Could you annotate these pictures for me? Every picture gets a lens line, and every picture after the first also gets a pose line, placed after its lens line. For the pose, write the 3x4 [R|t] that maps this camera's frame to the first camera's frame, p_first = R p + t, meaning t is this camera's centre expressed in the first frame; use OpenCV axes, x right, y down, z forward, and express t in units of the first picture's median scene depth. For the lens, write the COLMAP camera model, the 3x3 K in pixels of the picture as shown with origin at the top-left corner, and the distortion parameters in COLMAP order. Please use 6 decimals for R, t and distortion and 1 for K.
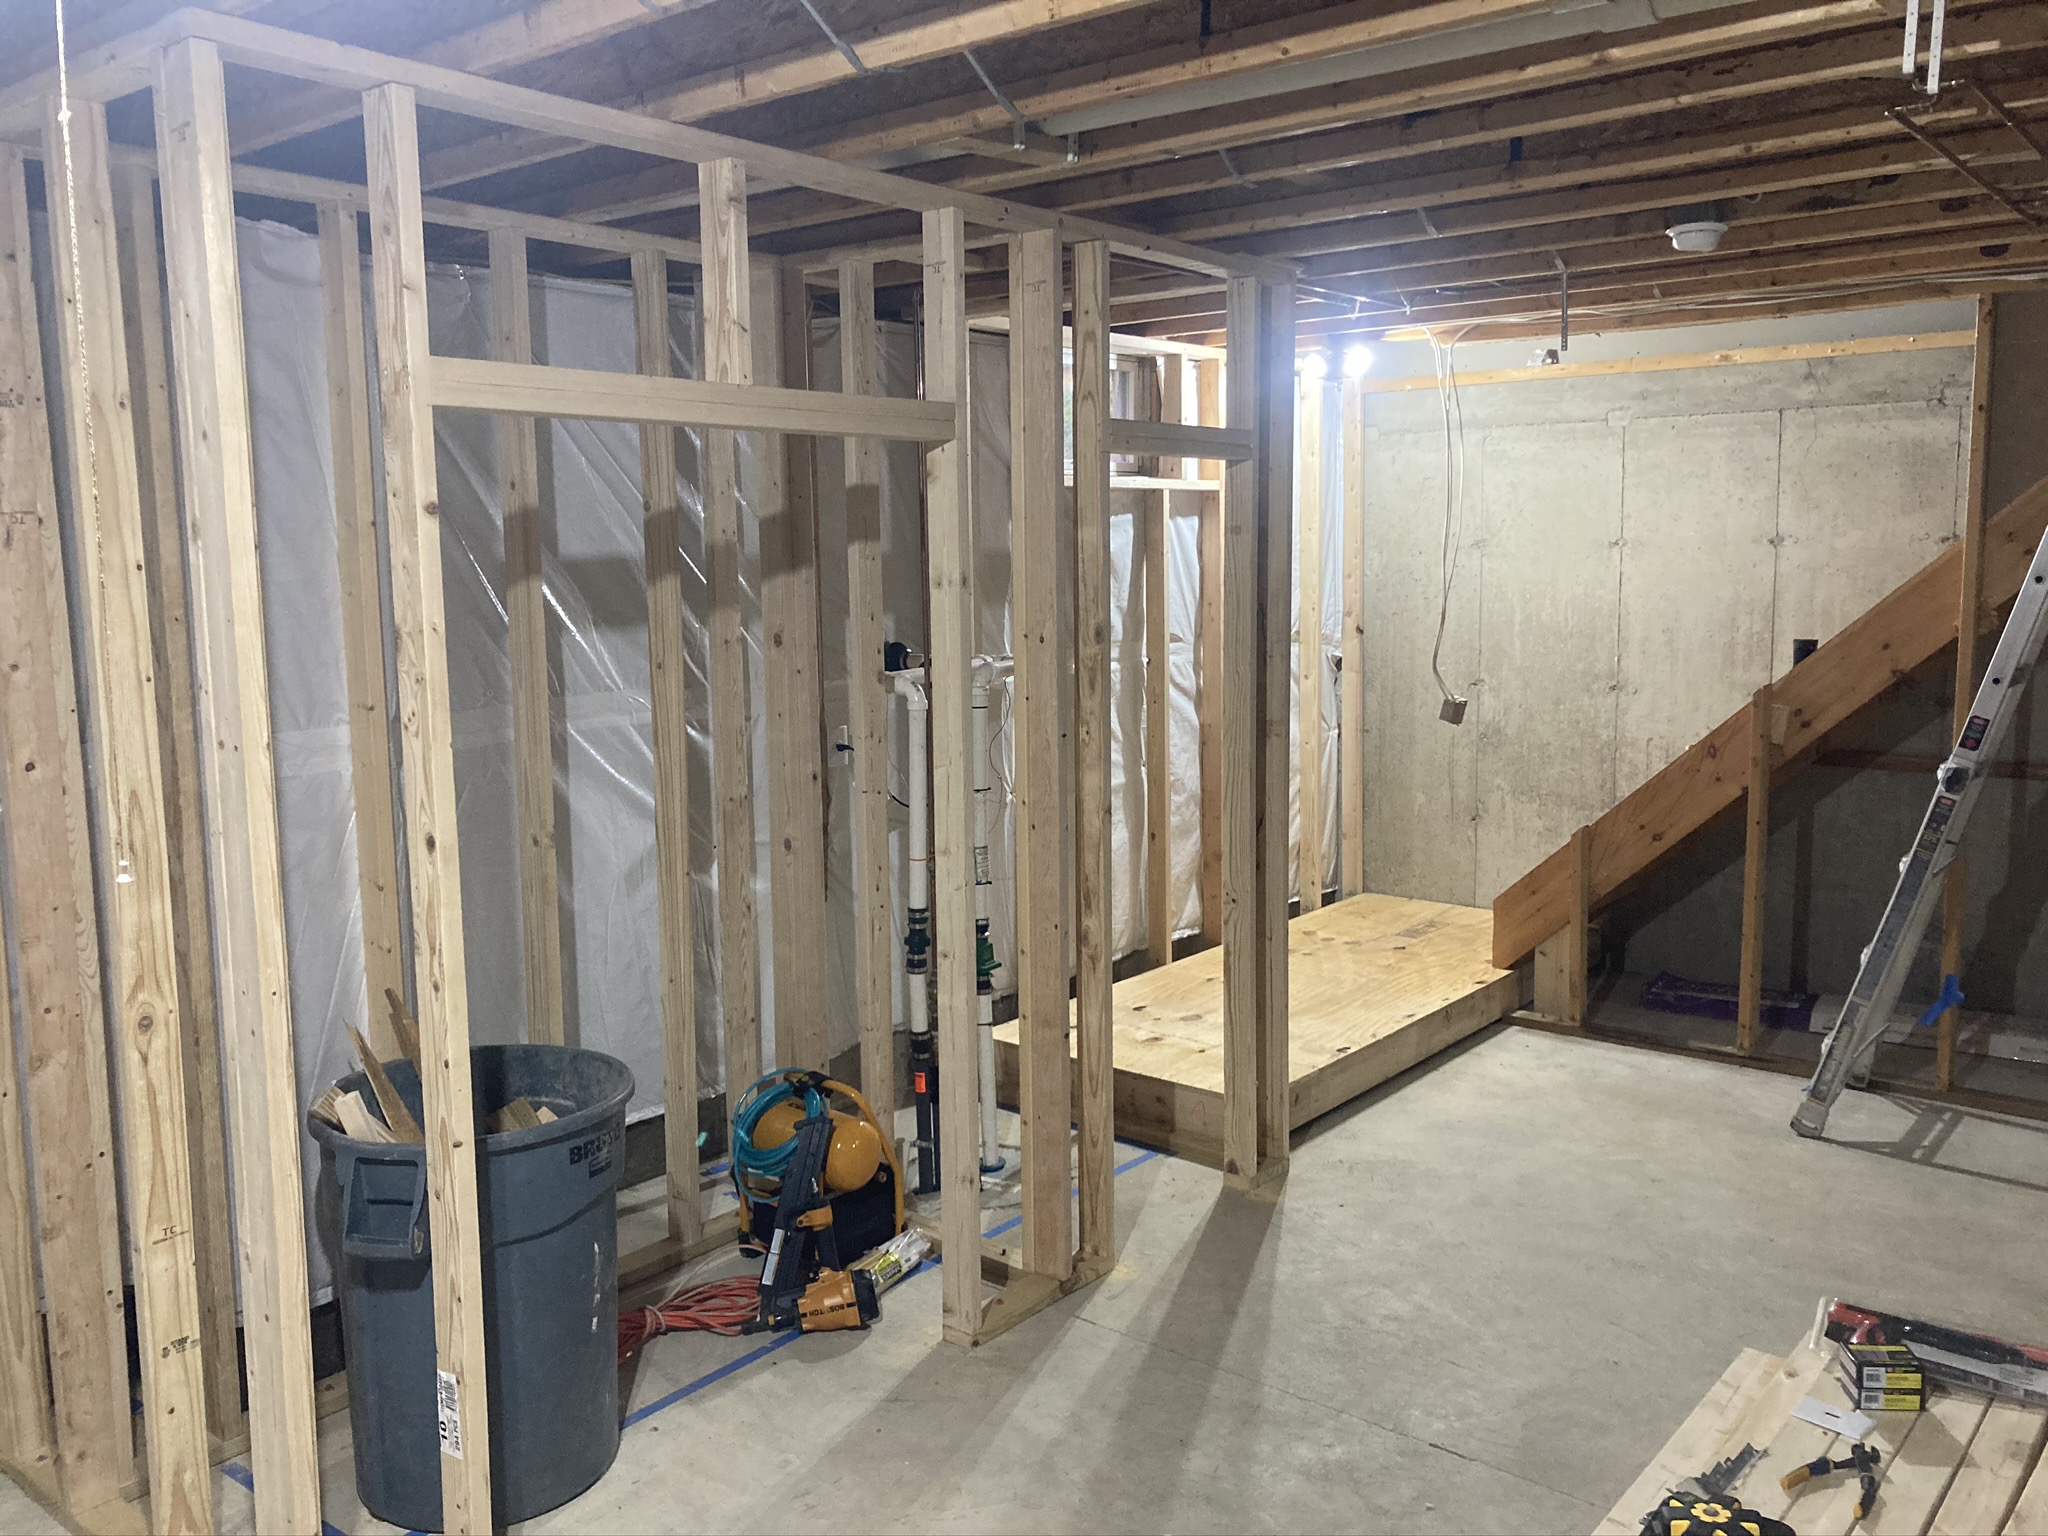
lens RADIAL K [[1680.0, 0, 1021.6], [0, 1680.0, 745.8], [0, 0, 1]] dist [-0.032136, 0.062966]
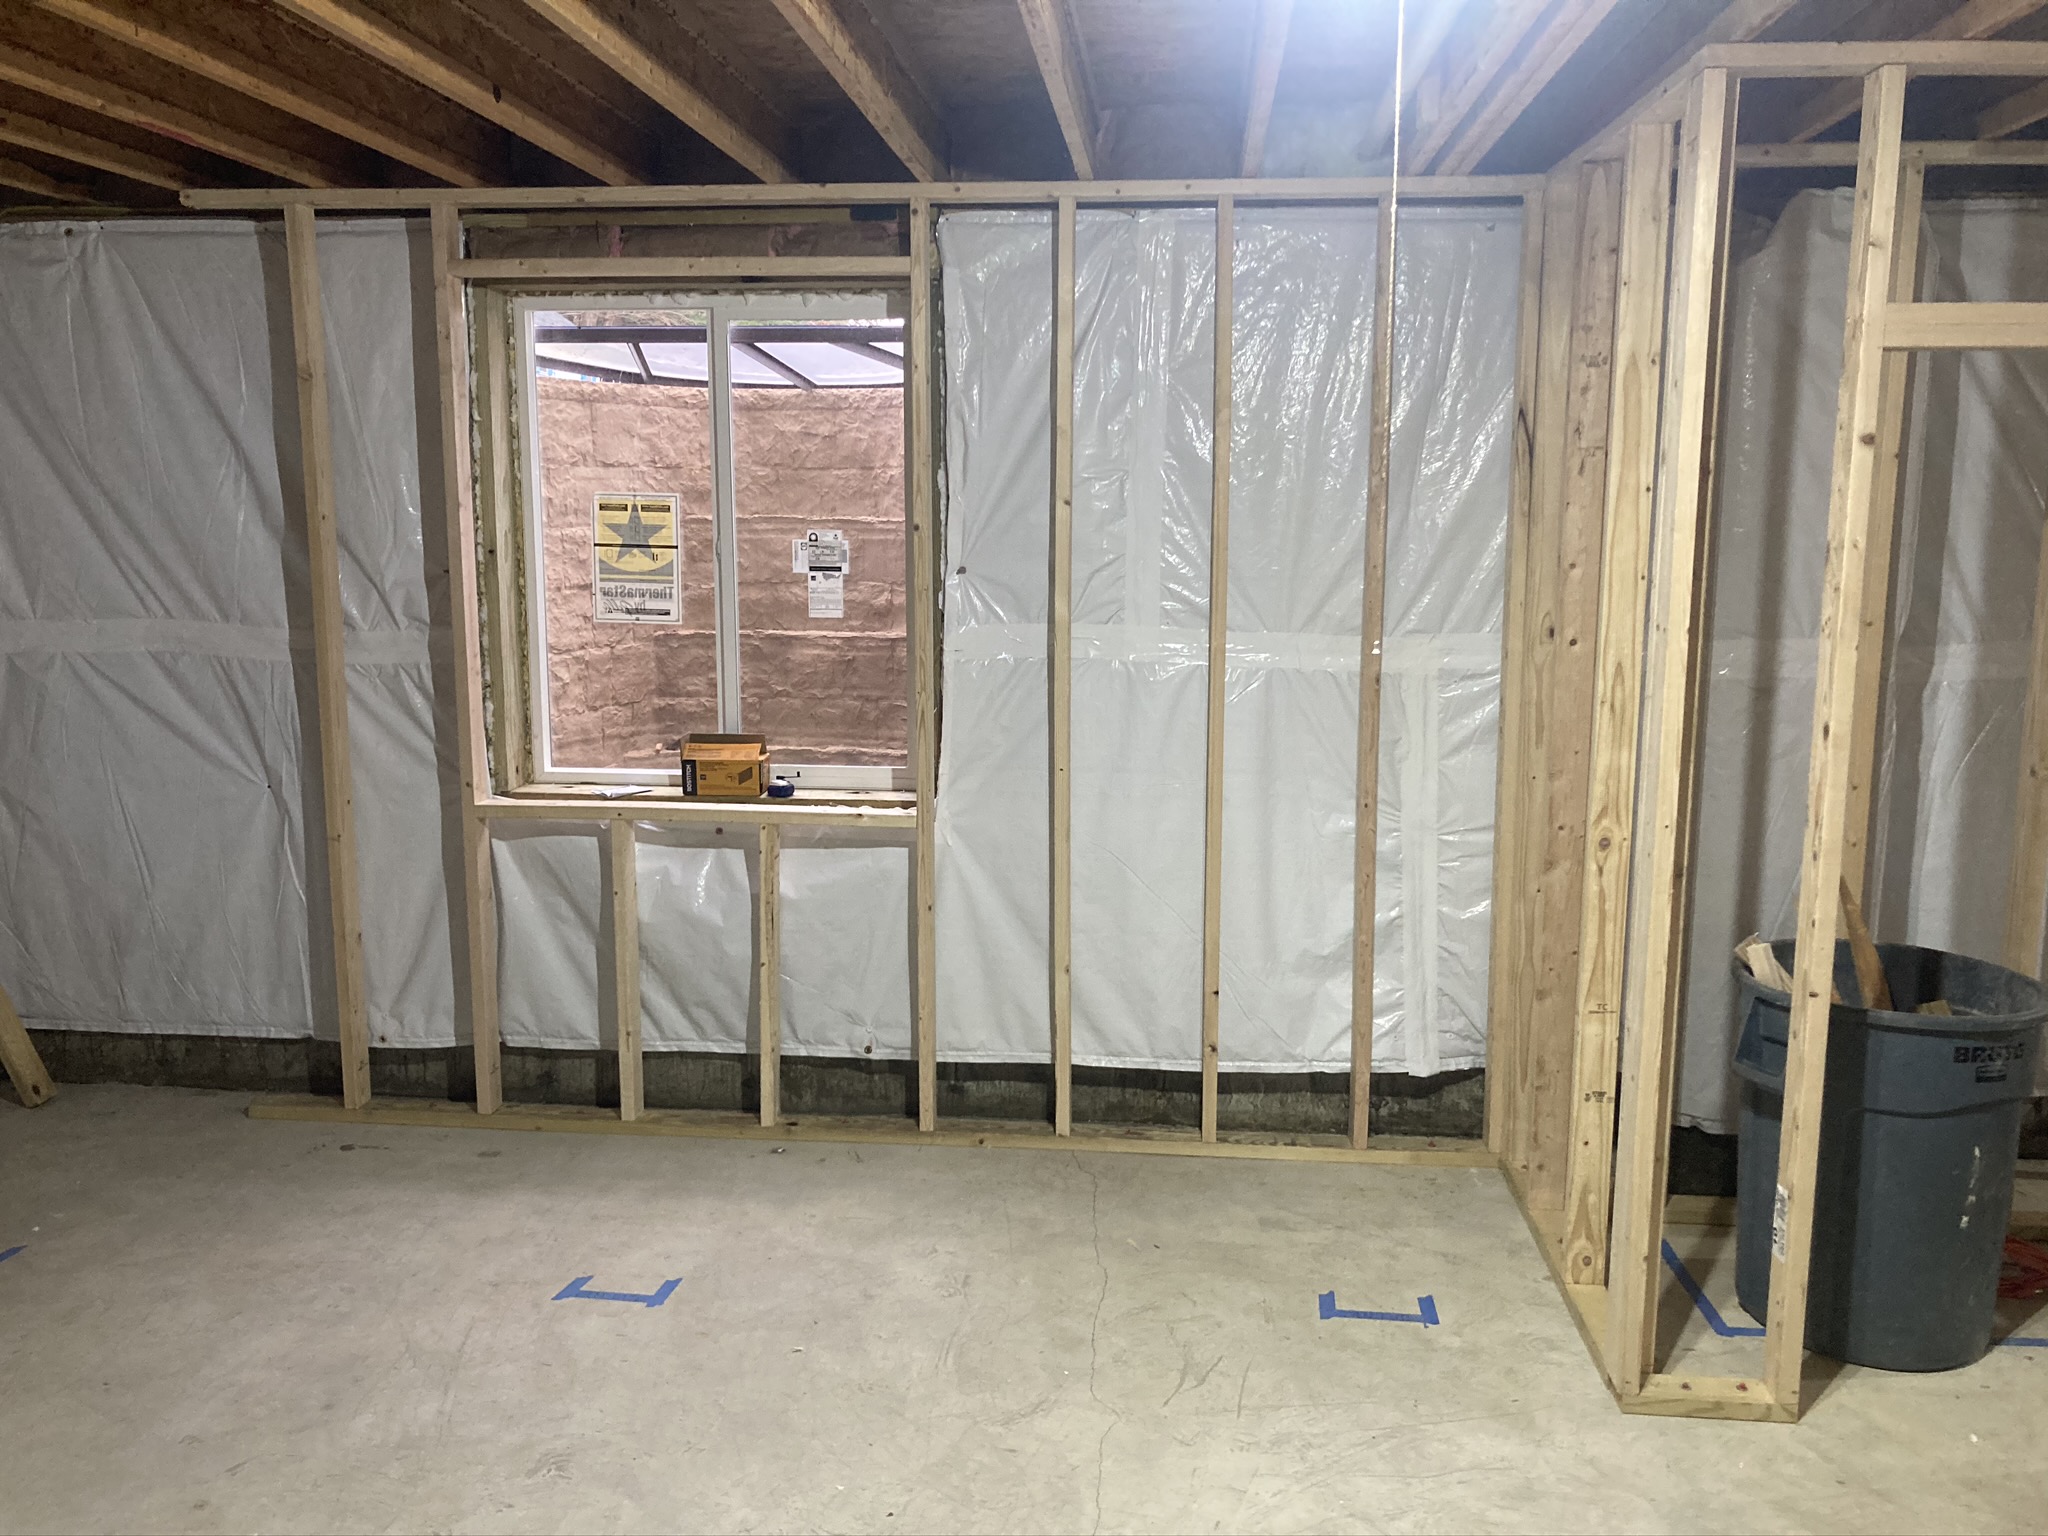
lens RADIAL K [[1677.1, 0, 1052.3], [0, 1677.1, 771.6], [0, 0, 1]] dist [0.090262, -0.173326]
pose [[0.565906, 0.146054, -0.811430, 0.288124], [-0.109802, 0.988768, 0.101396, 0.024809], [0.817126, 0.031716, 0.575586, -0.105606]]
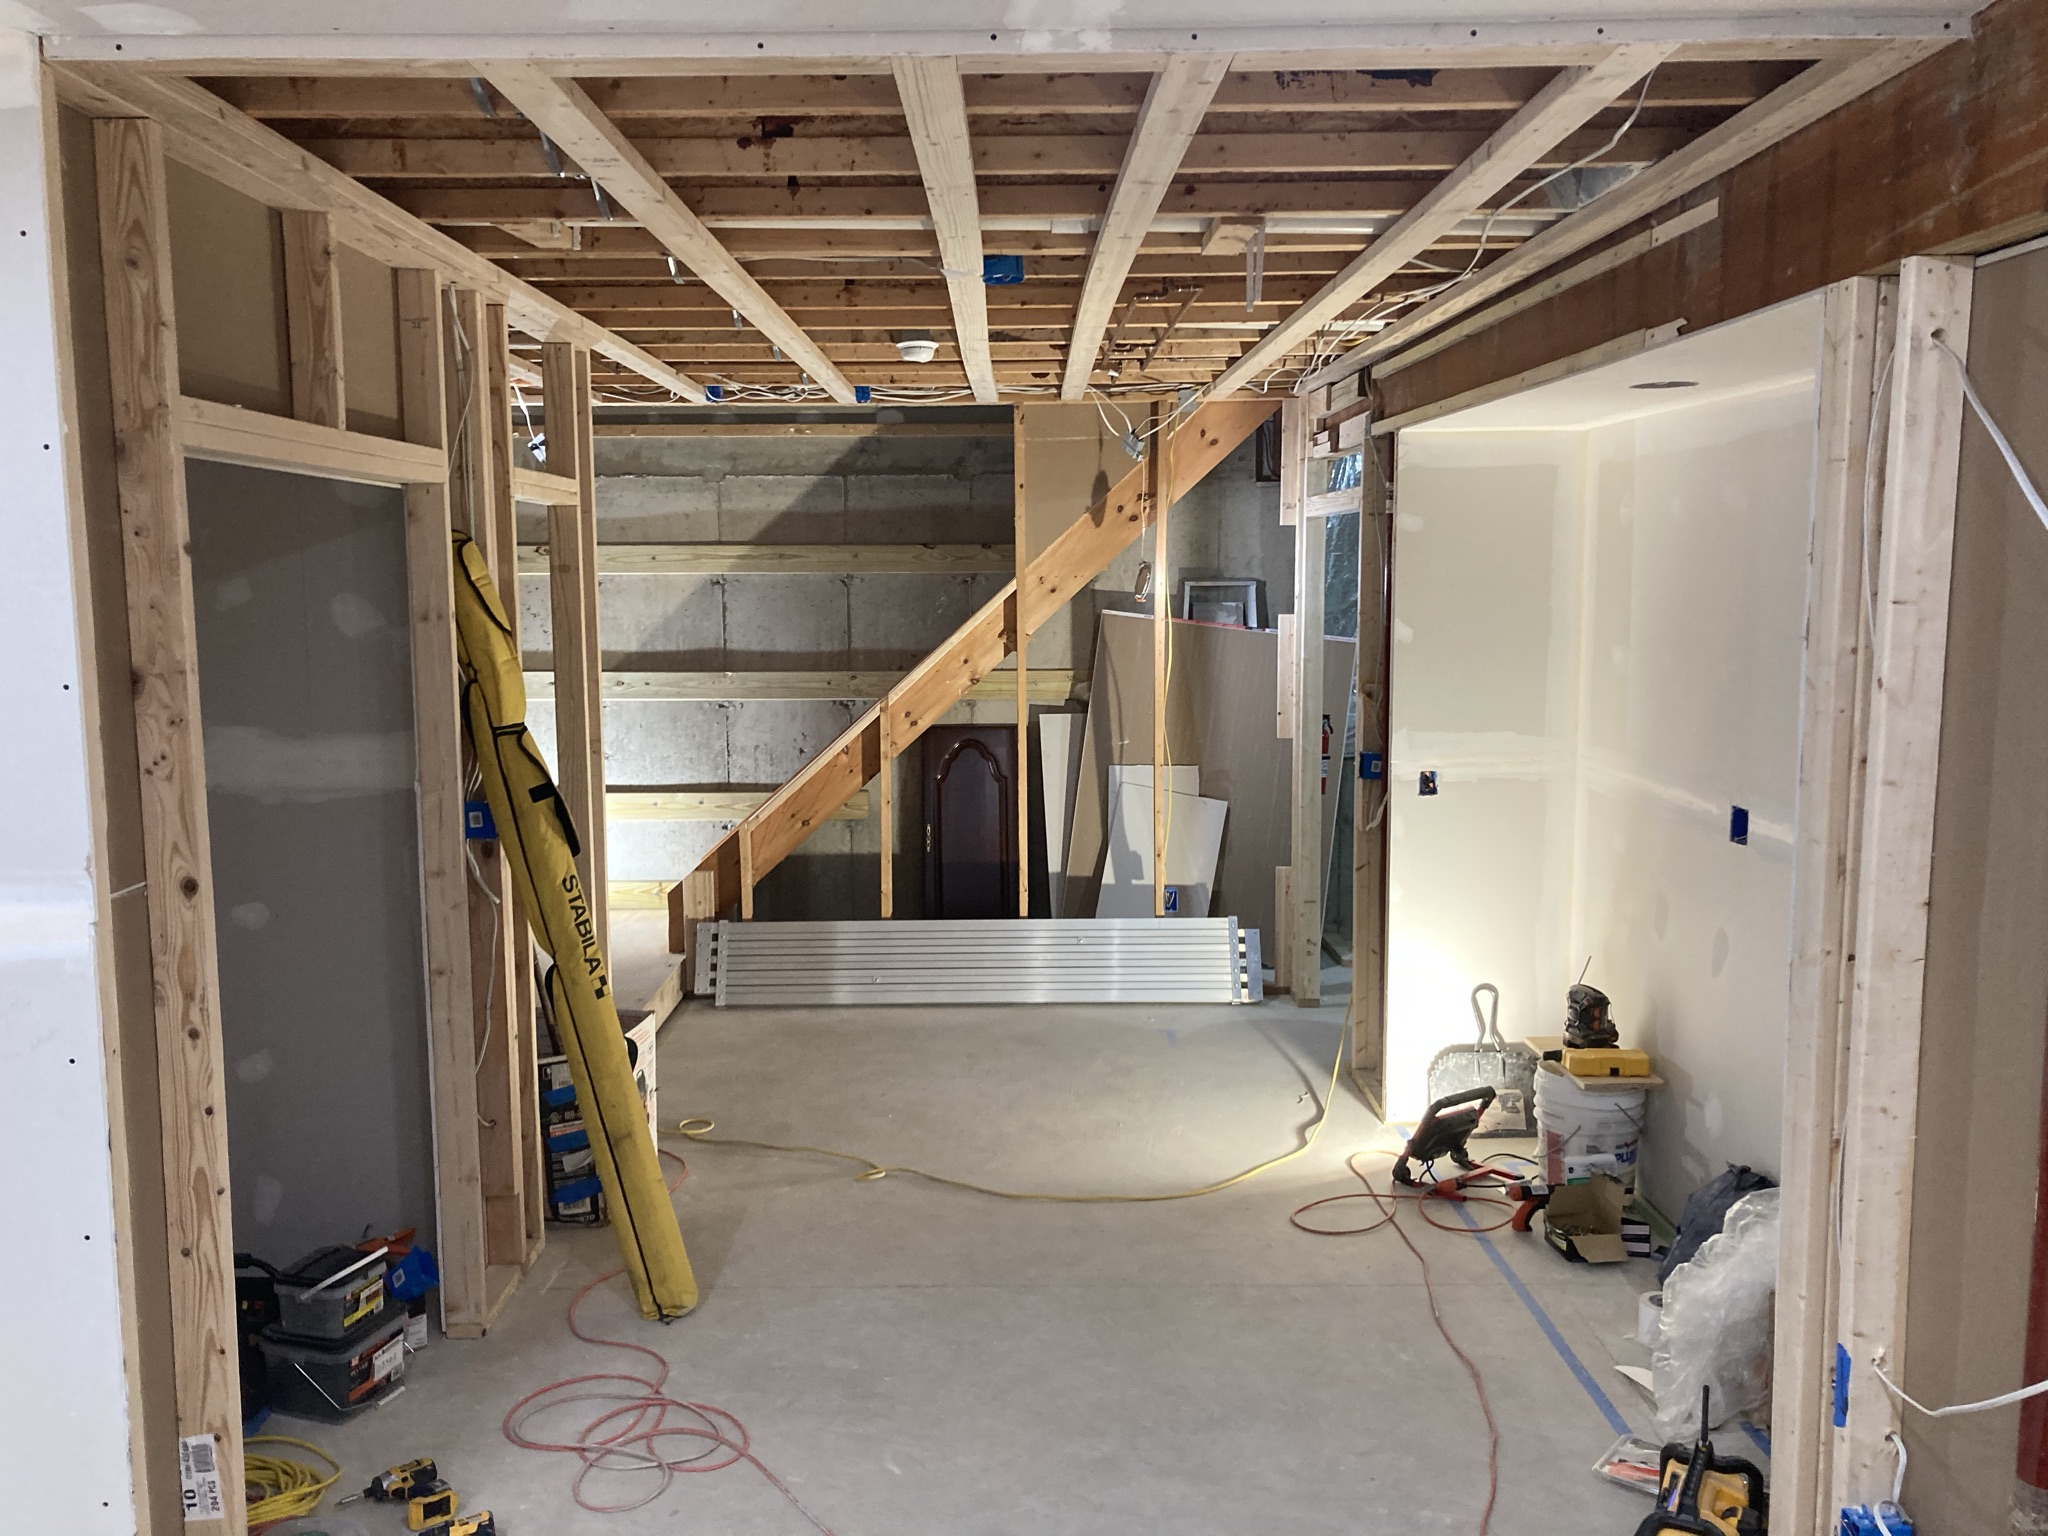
lens RADIAL K [[1677.1, 0, 1052.3], [0, 1677.1, 771.6], [0, 0, 1]] dist [0.090262, -0.173326]
pose [[0.747795, -0.073660, 0.659831, -0.603772], [0.078347, 0.996673, 0.022471, 0.007574], [-0.659291, 0.034893, 0.751078, -0.081393]]
